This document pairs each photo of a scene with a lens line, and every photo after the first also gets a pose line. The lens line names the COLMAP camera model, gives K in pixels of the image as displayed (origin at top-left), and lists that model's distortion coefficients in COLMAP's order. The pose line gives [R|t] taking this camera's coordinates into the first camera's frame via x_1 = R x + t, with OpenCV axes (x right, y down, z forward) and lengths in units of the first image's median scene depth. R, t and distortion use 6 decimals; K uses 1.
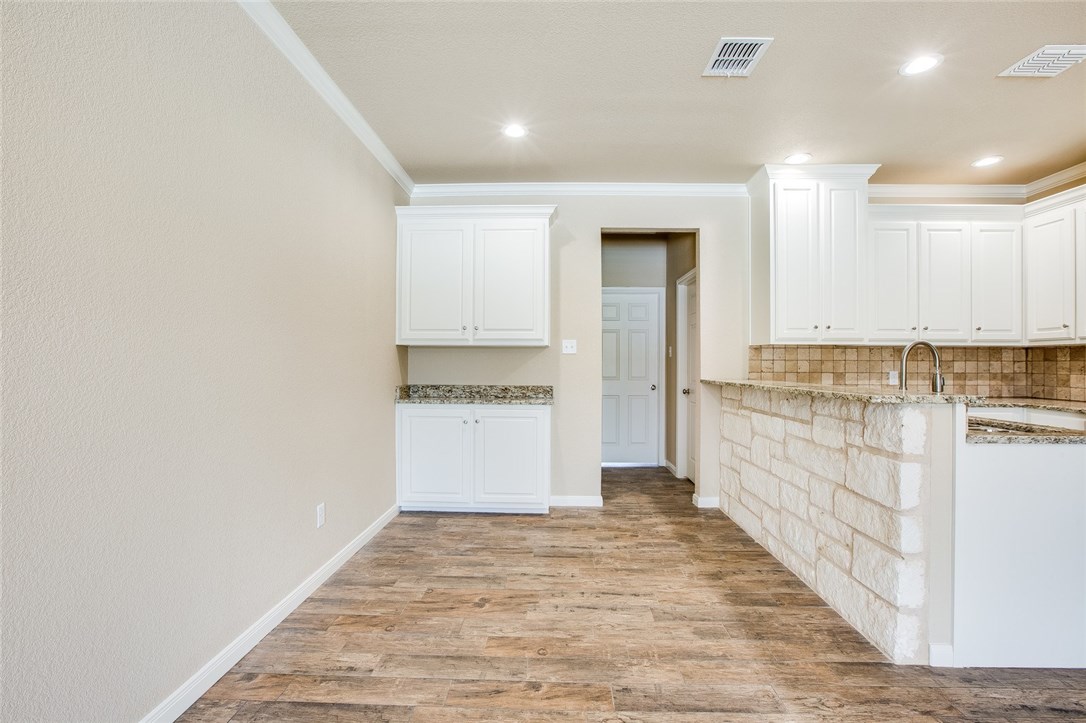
lens RADIAL K [[487.9, 0, 546.6], [0, 487.9, 359.4], [0, 0, 1]] dist [-0.042790, 0.020893]
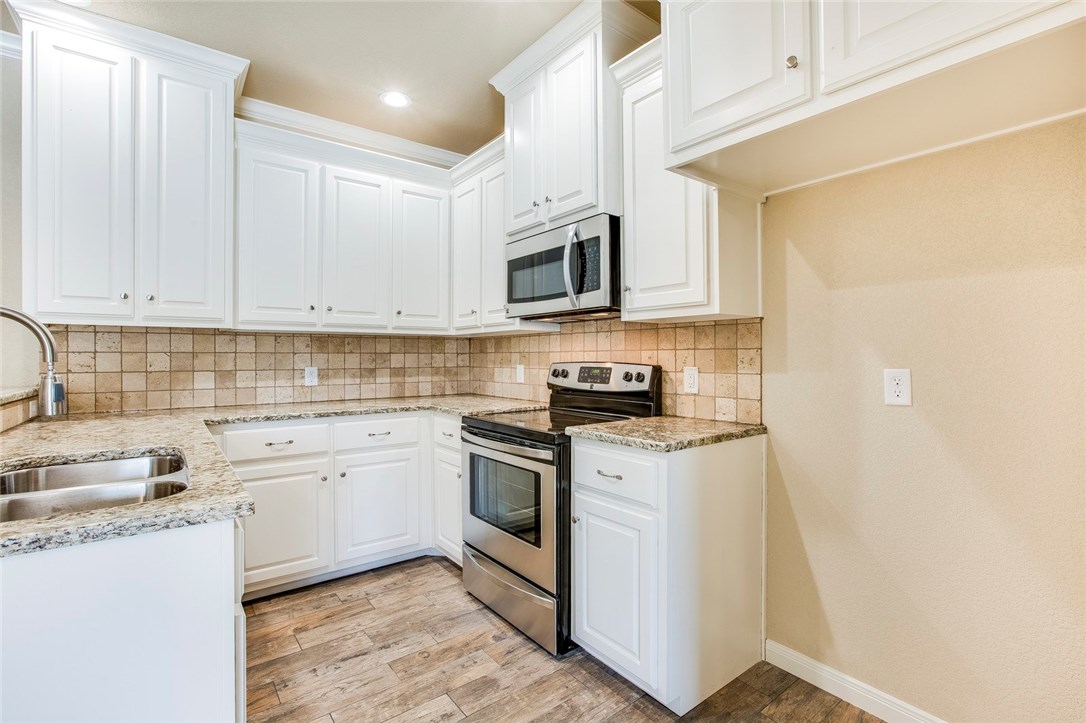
lens RADIAL K [[500.4, 0, 540.8], [0, 500.4, 356.4], [0, 0, 1]] dist [-0.044618, 0.027103]
pose [[0.781136, -0.005644, 0.624336, 0.525922], [0.001556, 0.999974, 0.007094, 0.003192], [-0.624359, -0.004570, 0.781124, 0.183420]]
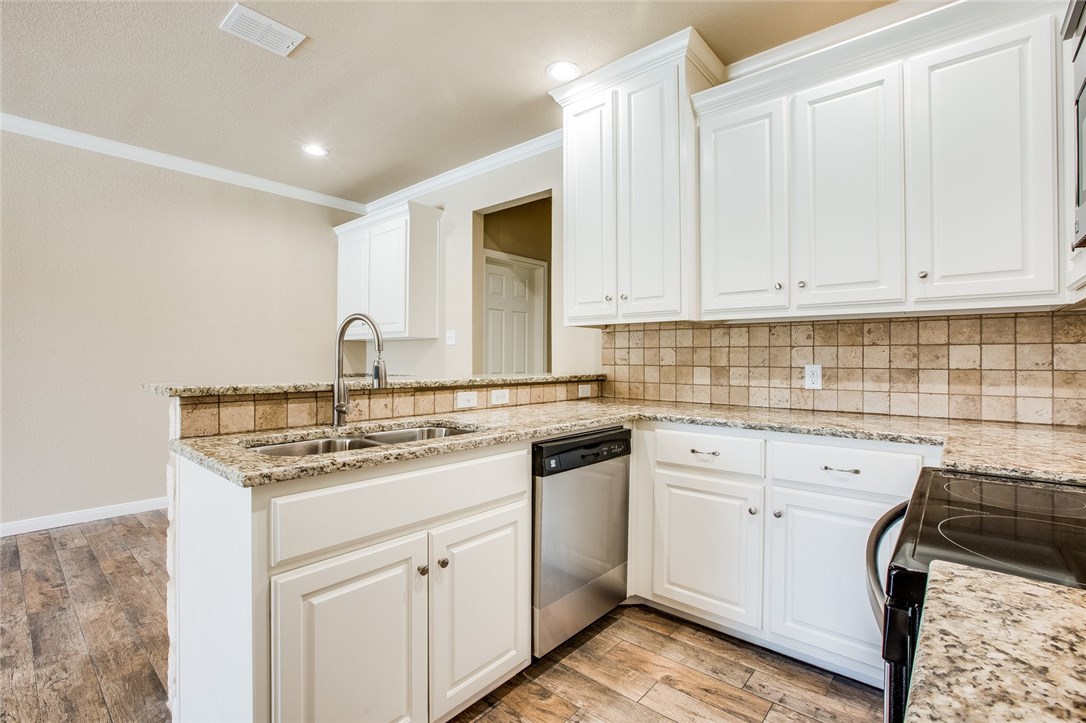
lens RADIAL K [[496.3, 0, 552.8], [0, 496.3, 354.3], [0, 0, 1]] dist [-0.044633, 0.016435]
pose [[0.774235, -0.007212, -0.632857, 0.856075], [0.005100, 0.999974, -0.005156, 0.013845], [0.632878, 0.000764, 0.774251, 0.363489]]
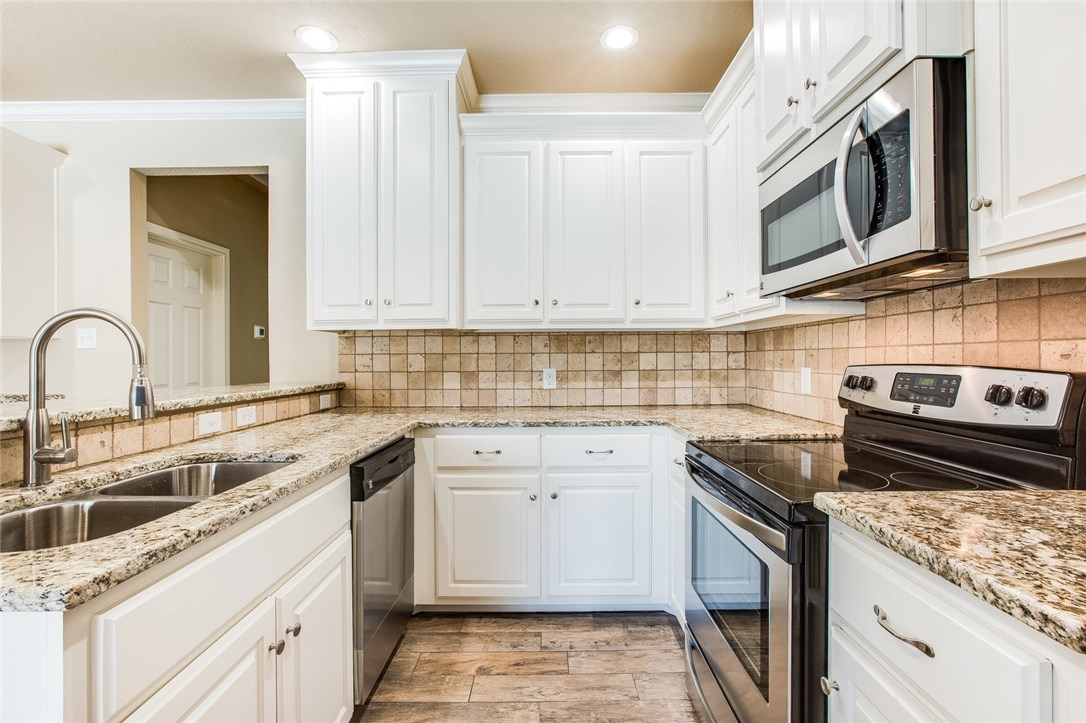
lens RADIAL K [[487.9, 0, 546.6], [0, 487.9, 359.4], [0, 0, 1]] dist [-0.042790, 0.020893]
pose [[0.999814, -0.011514, 0.015471, 0.713081], [0.011379, 0.999897, 0.008803, 0.005533], [-0.015571, -0.008625, 0.999842, 0.311969]]
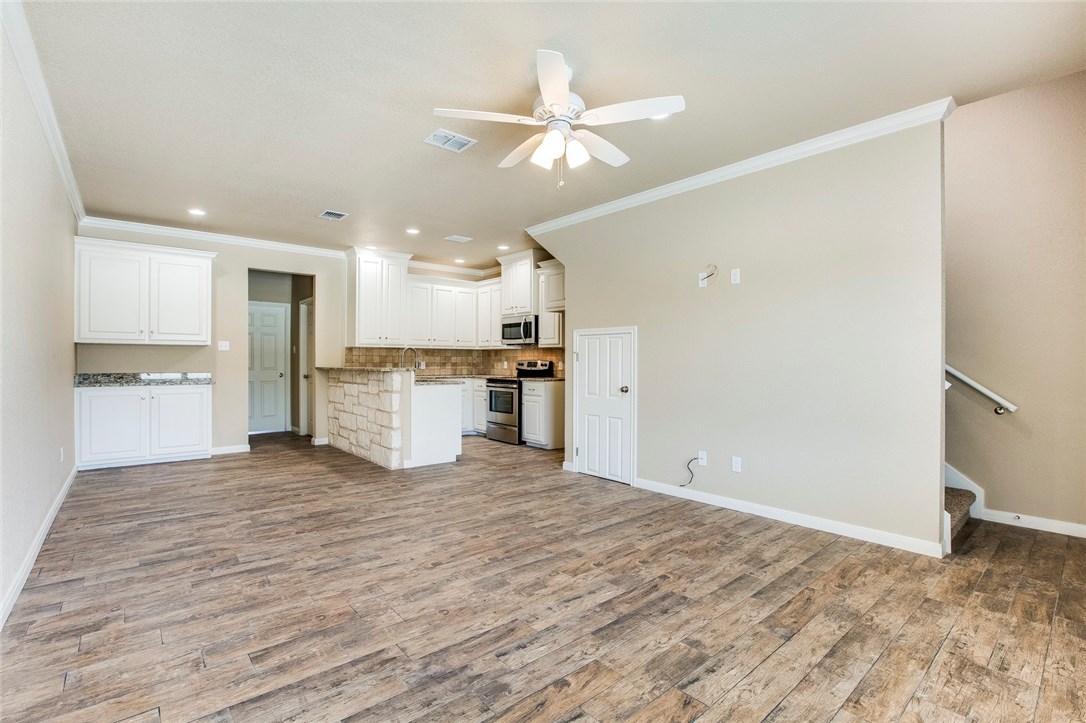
lens RADIAL K [[496.0, 0, 543.0], [0, 496.0, 361.5], [0, 0, 1]] dist [-0.047645, 0.013408]
pose [[0.743365, -0.002714, 0.668880, -0.226056], [-0.005202, 0.999938, 0.009839, 0.001759], [-0.668866, -0.010794, 0.743305, -0.759452]]
